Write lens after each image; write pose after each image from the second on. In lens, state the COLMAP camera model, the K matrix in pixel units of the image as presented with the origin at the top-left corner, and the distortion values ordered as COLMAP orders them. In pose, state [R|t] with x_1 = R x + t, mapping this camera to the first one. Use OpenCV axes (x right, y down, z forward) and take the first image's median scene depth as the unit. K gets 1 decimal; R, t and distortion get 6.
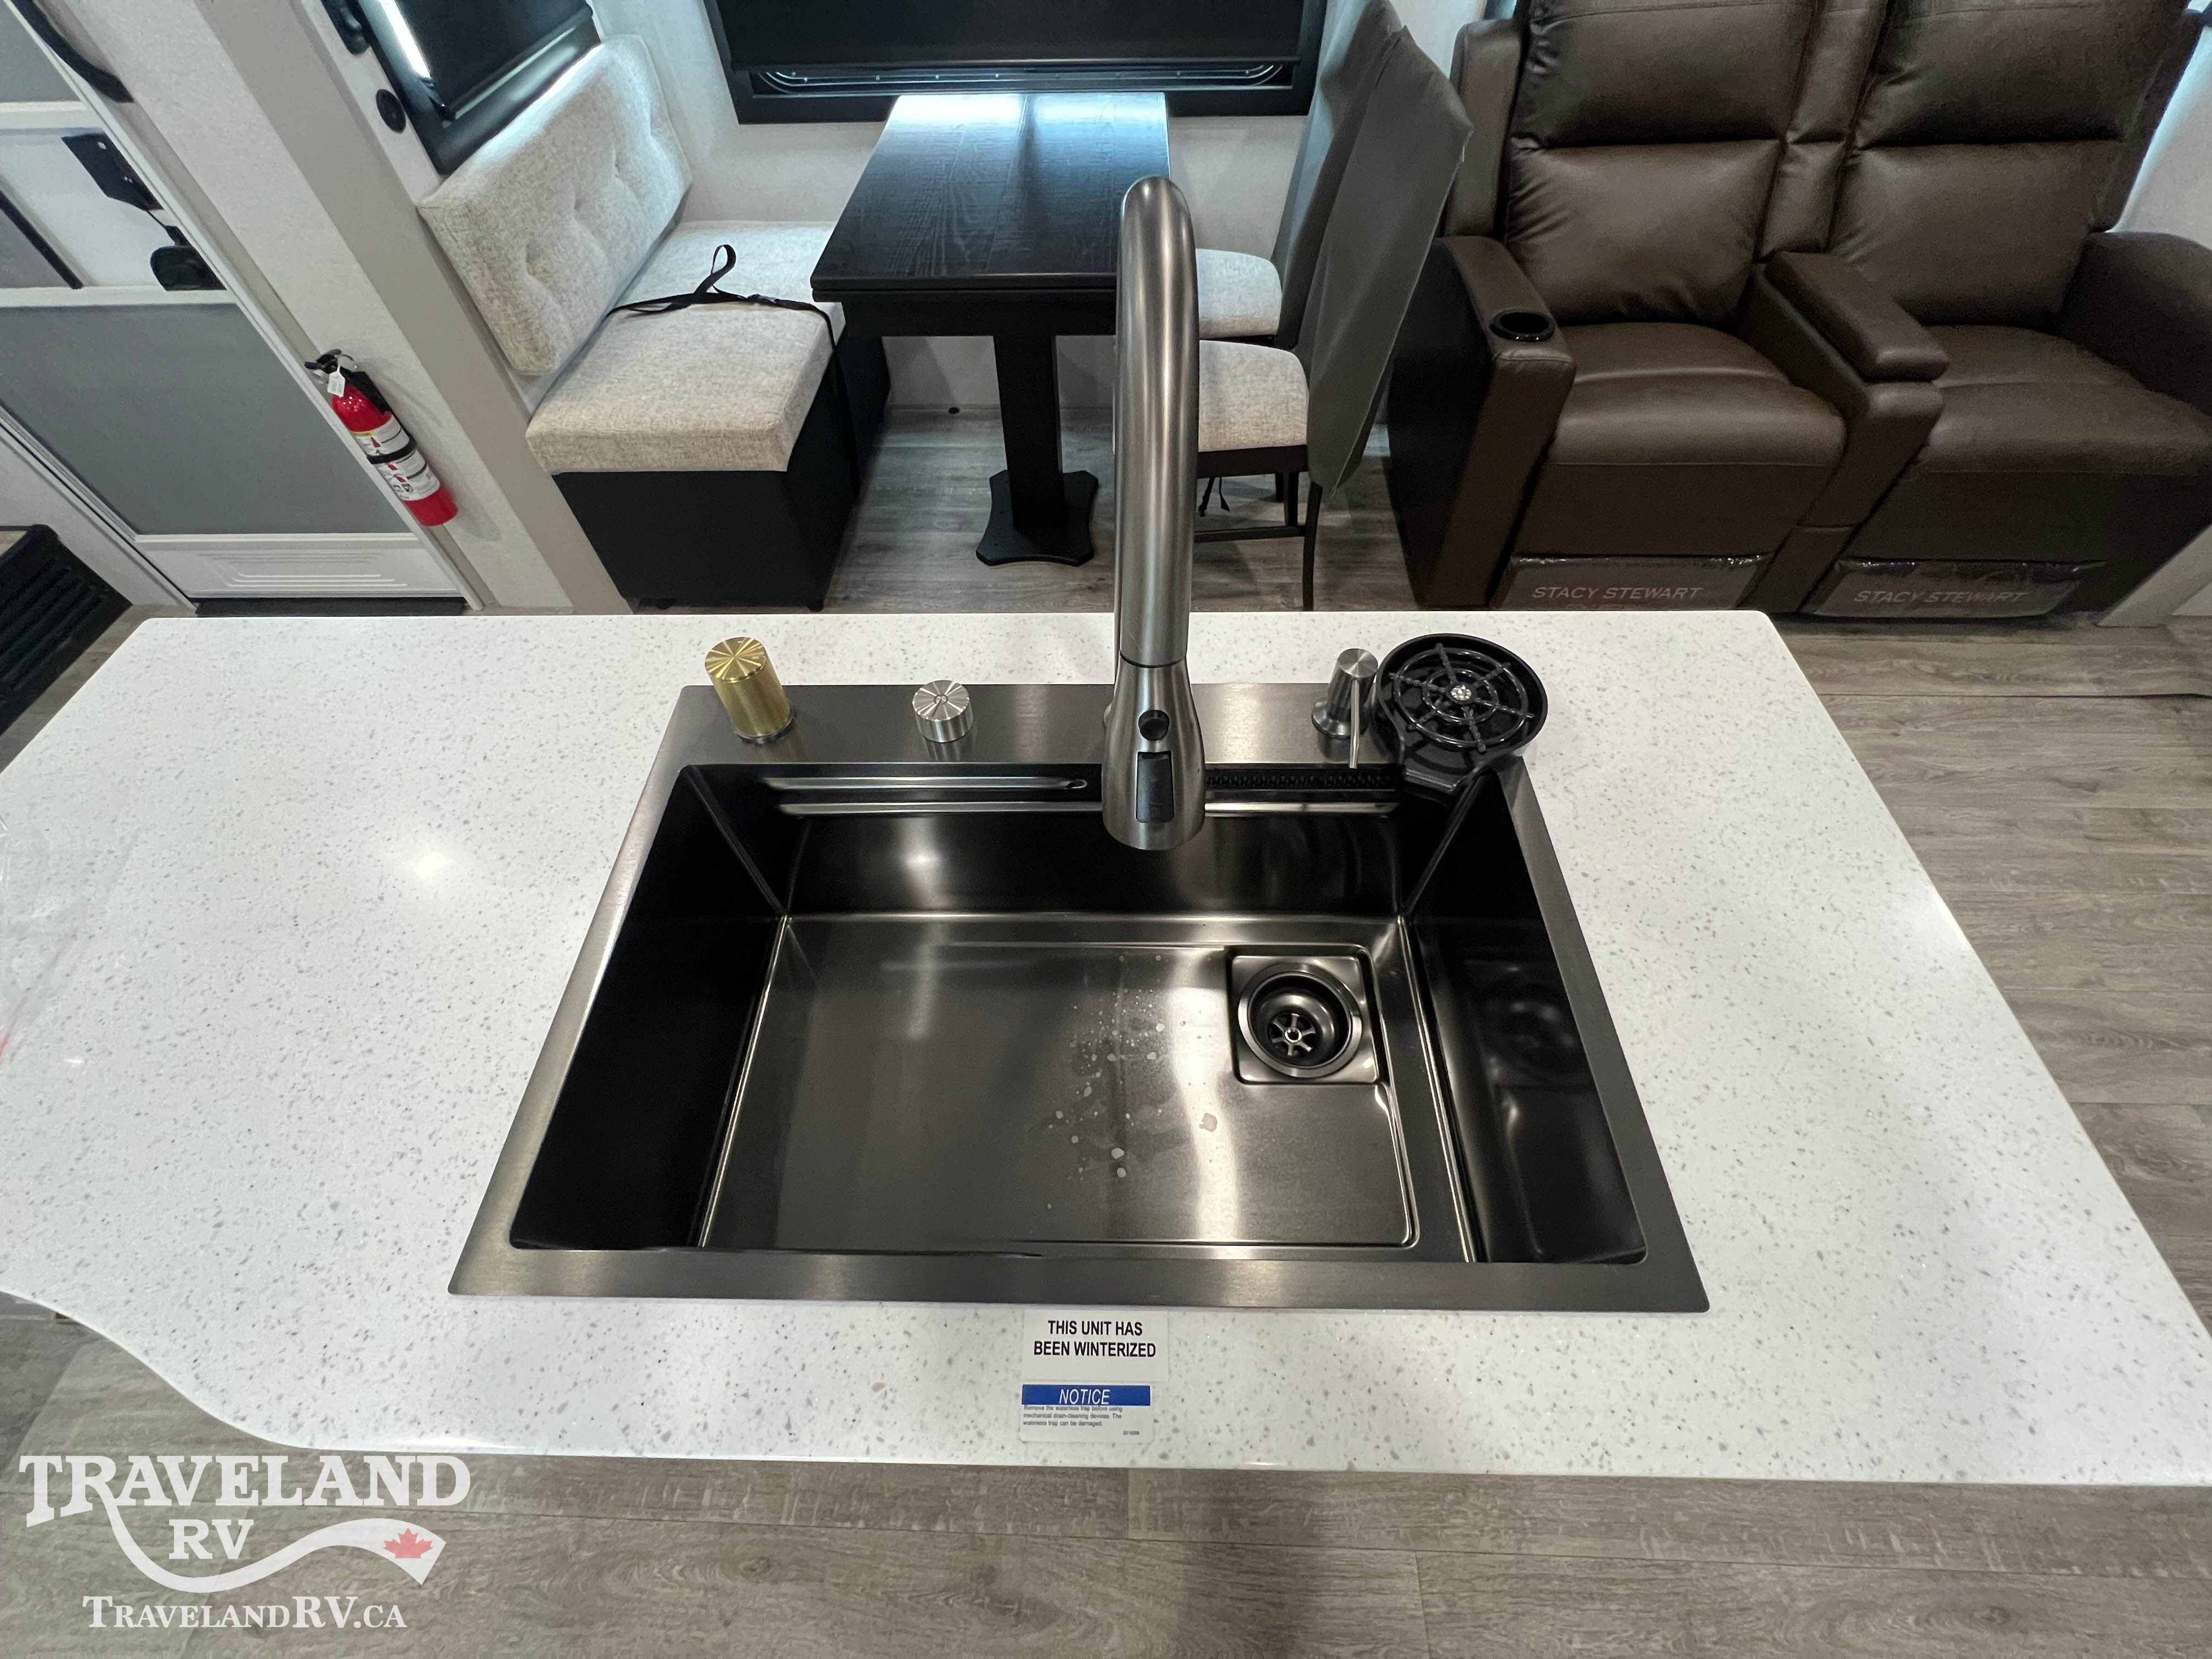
lens RADIAL K [[886.7, 0, 1096.5], [0, 886.7, 827.6], [0, 0, 1]] dist [-0.002772, -0.000098]
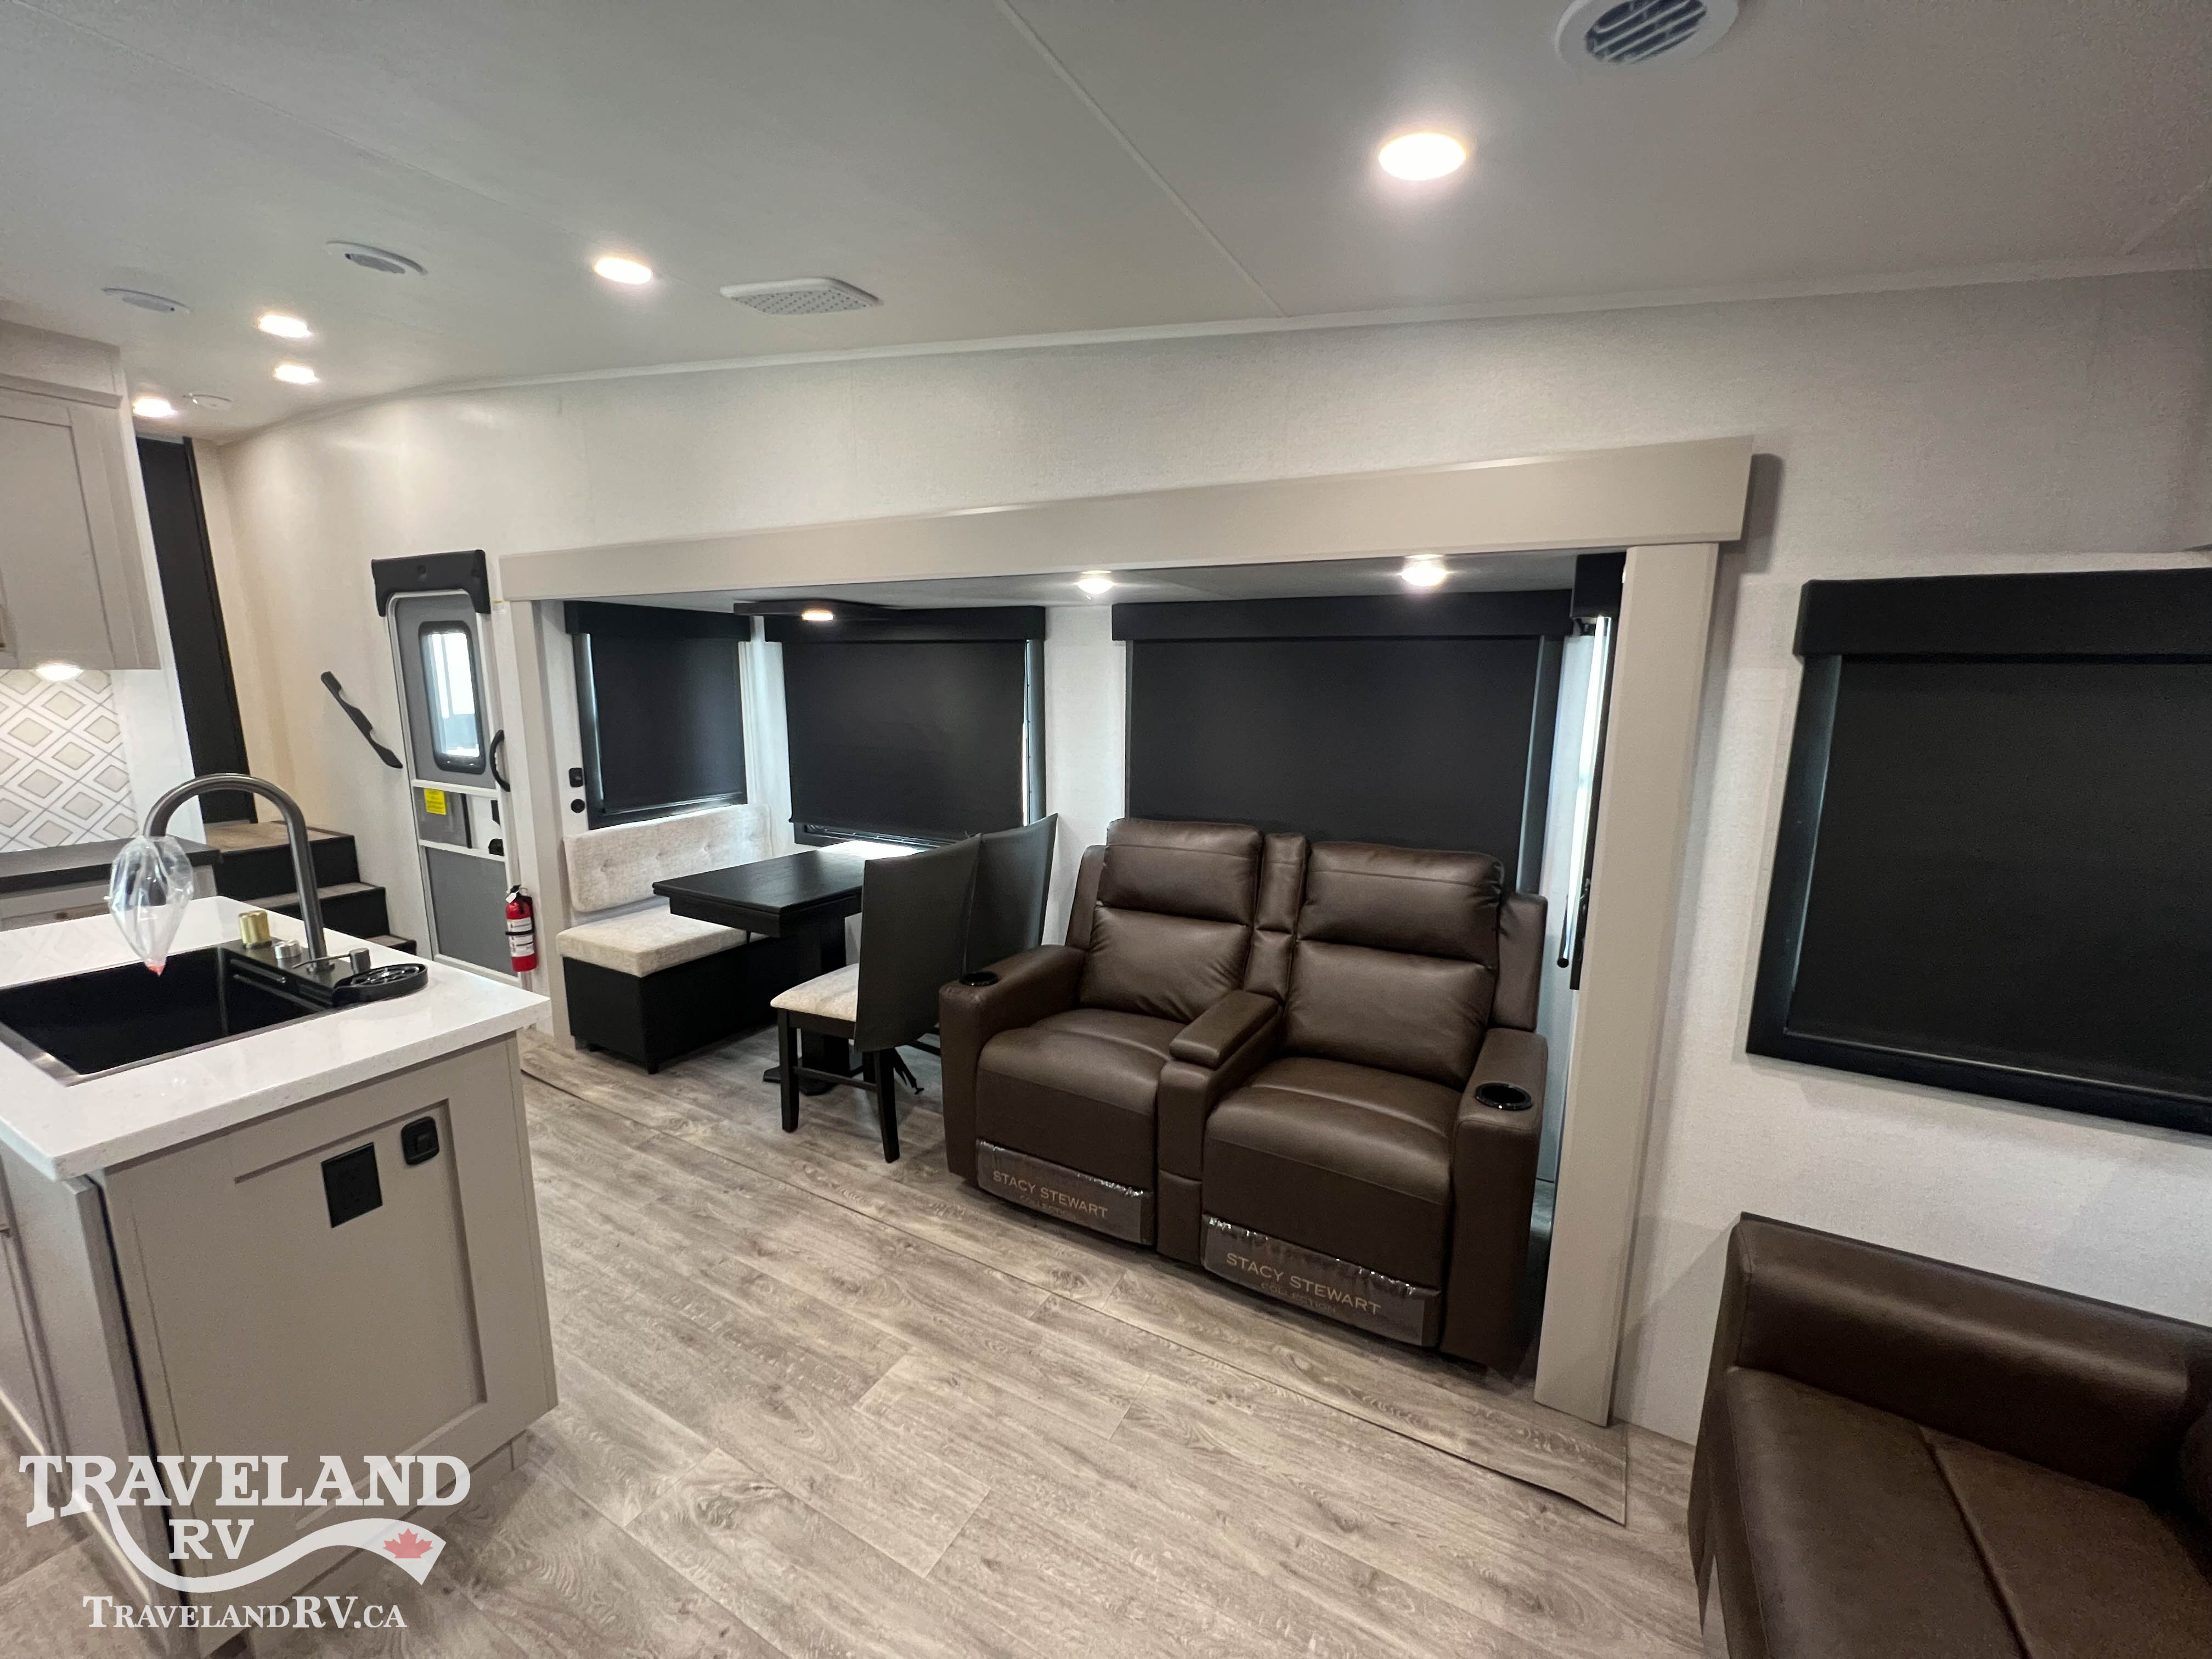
lens RADIAL K [[888.8, 0, 1095.7], [0, 888.8, 829.1], [0, 0, 1]] dist [-0.001604, 0.000156]
pose [[0.886449, 0.110351, -0.449479, 1.226070], [-0.392241, 0.694624, -0.603030, 0.105856], [0.245673, 0.710859, 0.659033, -0.157515]]
